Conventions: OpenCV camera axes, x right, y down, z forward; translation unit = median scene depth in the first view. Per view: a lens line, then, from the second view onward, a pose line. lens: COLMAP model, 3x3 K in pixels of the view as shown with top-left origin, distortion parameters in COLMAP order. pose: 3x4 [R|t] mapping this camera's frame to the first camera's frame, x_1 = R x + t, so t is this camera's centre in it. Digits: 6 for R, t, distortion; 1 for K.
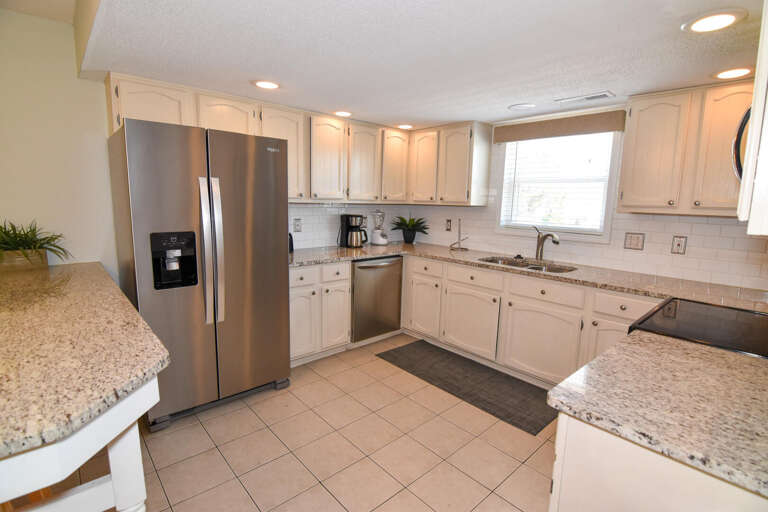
lens RADIAL K [[370.7, 0, 376.2], [0, 370.7, 257.1], [0, 0, 1]] dist [-0.017203, -0.003565]
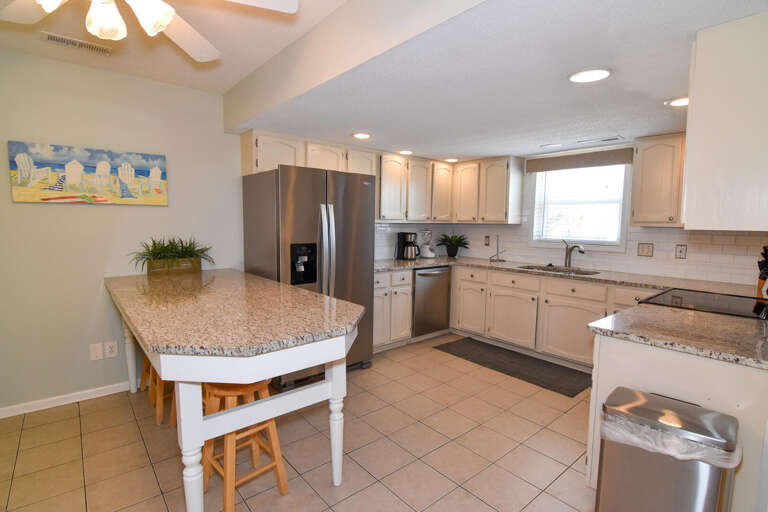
lens RADIAL K [[370.7, 0, 378.6], [0, 370.7, 257.4], [0, 0, 1]] dist [-0.017203, -0.003565]
pose [[0.999270, -0.007990, -0.037360, -0.148292], [0.005797, 0.998275, -0.058424, 0.046572], [0.037762, 0.058165, 0.997593, -0.259611]]
